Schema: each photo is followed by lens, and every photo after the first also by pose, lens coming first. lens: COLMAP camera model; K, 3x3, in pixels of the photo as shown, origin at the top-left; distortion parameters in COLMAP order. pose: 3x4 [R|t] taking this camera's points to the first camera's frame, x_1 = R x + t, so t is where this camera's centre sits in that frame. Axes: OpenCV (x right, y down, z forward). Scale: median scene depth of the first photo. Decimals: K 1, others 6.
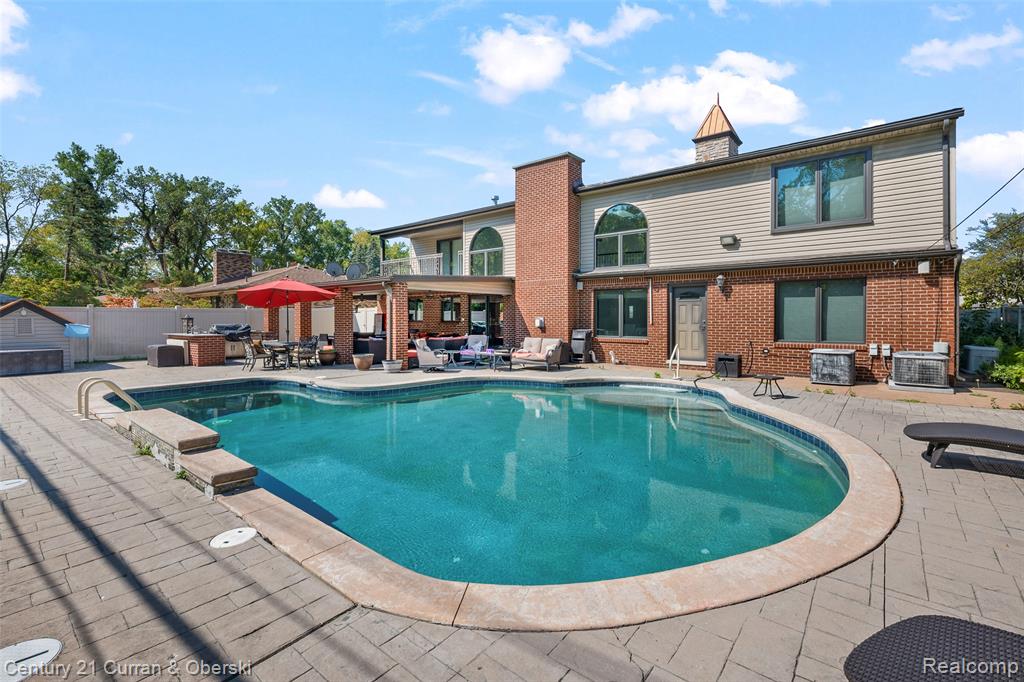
lens RADIAL K [[460.2, 0, 514.2], [0, 460.2, 324.5], [0, 0, 1]] dist [0.001656, 0.000378]
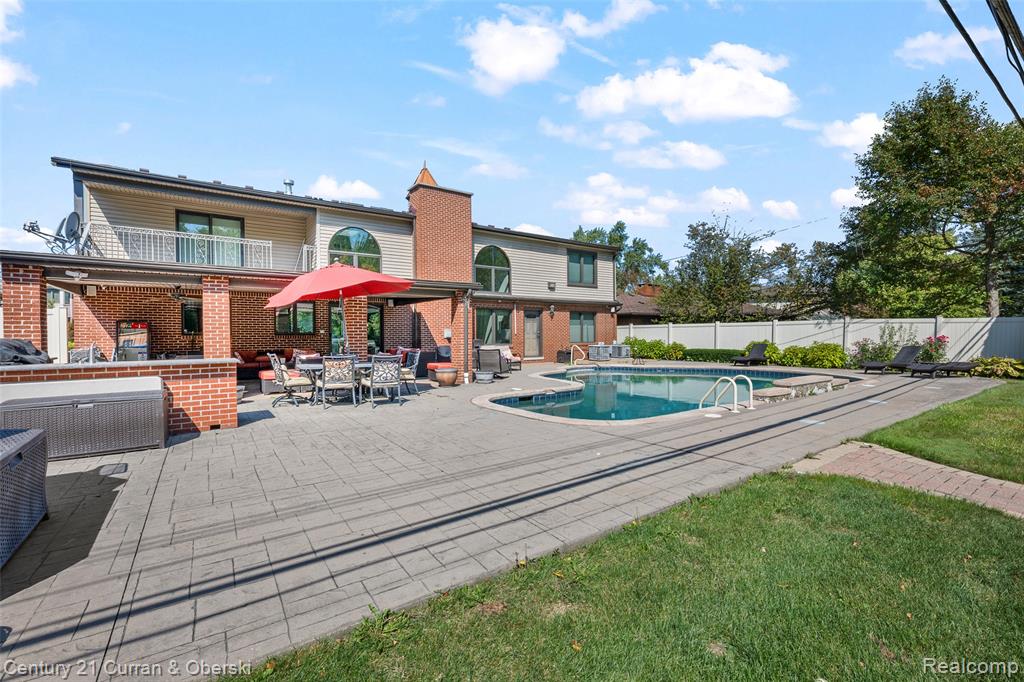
lens RADIAL K [[449.8, 0, 512.0], [0, 449.8, 341.0], [0, 0, 1]] dist [-0.001024, -0.000279]
pose [[0.265181, -0.007711, 0.964168, -1.090872], [0.023616, 0.999720, 0.001500, 0.017809], [-0.963909, 0.022372, 0.265289, 0.638550]]
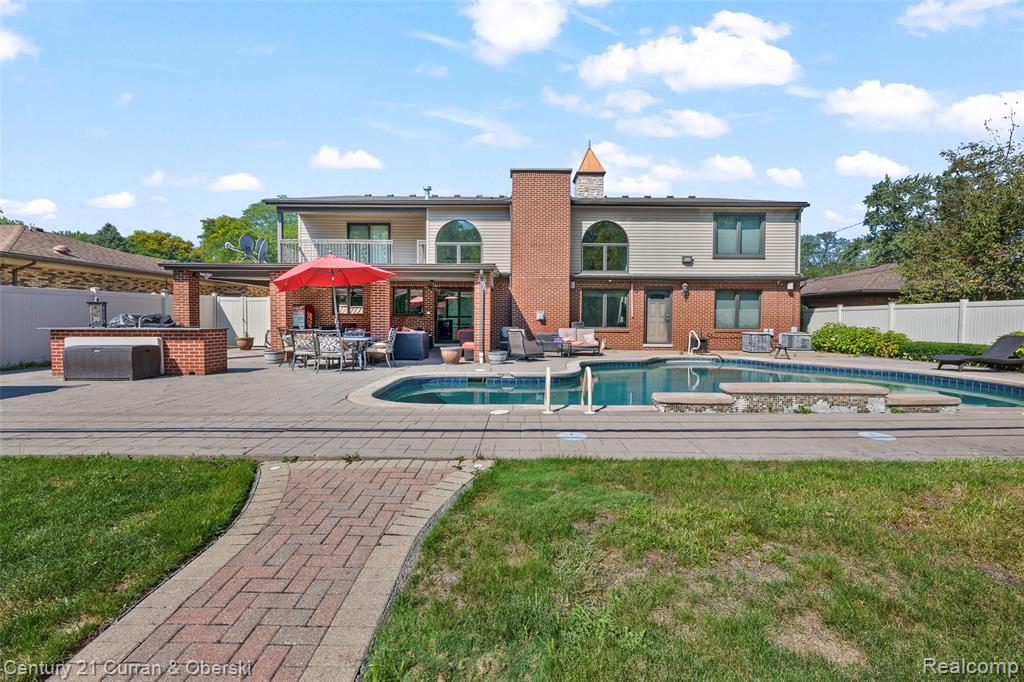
lens RADIAL K [[449.8, 0, 512.0], [0, 449.8, 341.0], [0, 0, 1]] dist [-0.001024, -0.000279]
pose [[0.777131, -0.016589, 0.629120, -0.779751], [0.002126, 0.999716, 0.023735, 0.035272], [-0.629335, -0.017108, 0.776946, 0.222400]]
